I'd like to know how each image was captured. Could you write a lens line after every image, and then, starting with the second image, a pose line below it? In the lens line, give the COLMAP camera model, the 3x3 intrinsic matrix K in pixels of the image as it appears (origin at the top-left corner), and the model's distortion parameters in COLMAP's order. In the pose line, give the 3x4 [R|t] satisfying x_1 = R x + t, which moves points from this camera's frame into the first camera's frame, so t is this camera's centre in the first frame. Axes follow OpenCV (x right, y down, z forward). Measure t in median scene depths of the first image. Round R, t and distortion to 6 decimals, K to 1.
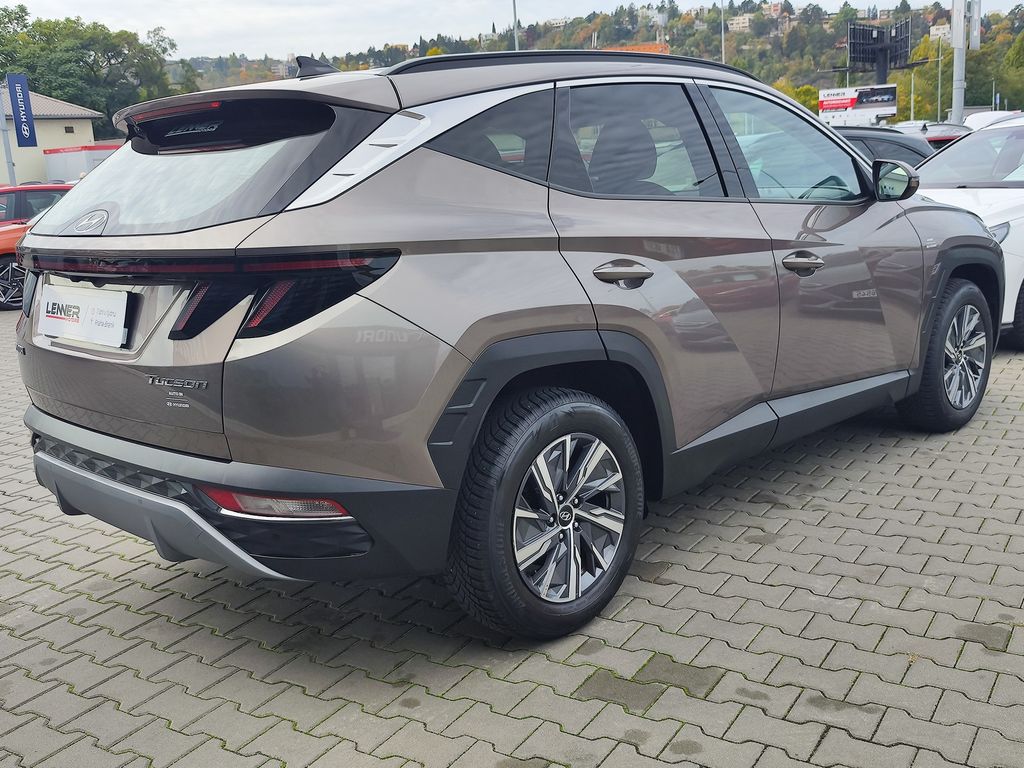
lens RADIAL K [[1057.3, 0, 535.9], [0, 1057.3, 339.6], [0, 0, 1]] dist [0.126685, -0.263430]
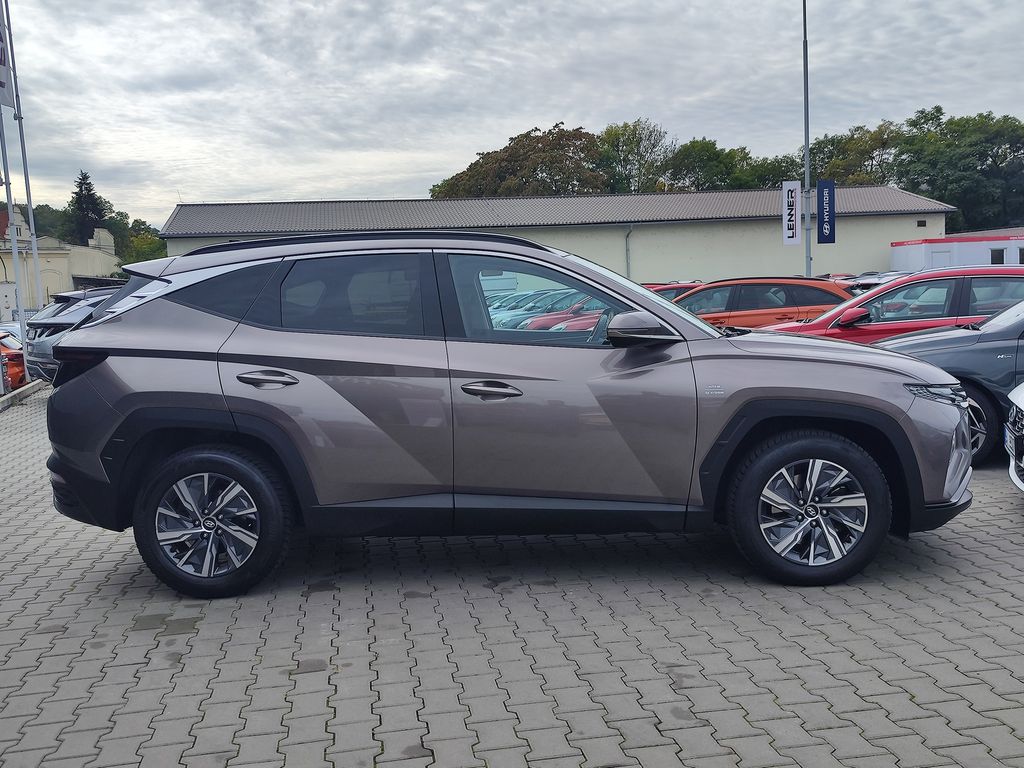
lens RADIAL K [[1057.3, 0, 535.9], [0, 1057.3, 339.6], [0, 0, 1]] dist [0.126685, -0.263430]
pose [[0.664337, 0.072623, -0.743896, 1.425850], [-0.129965, 0.991331, -0.019287, -0.134593], [0.736047, 0.109493, 0.668017, 0.221090]]
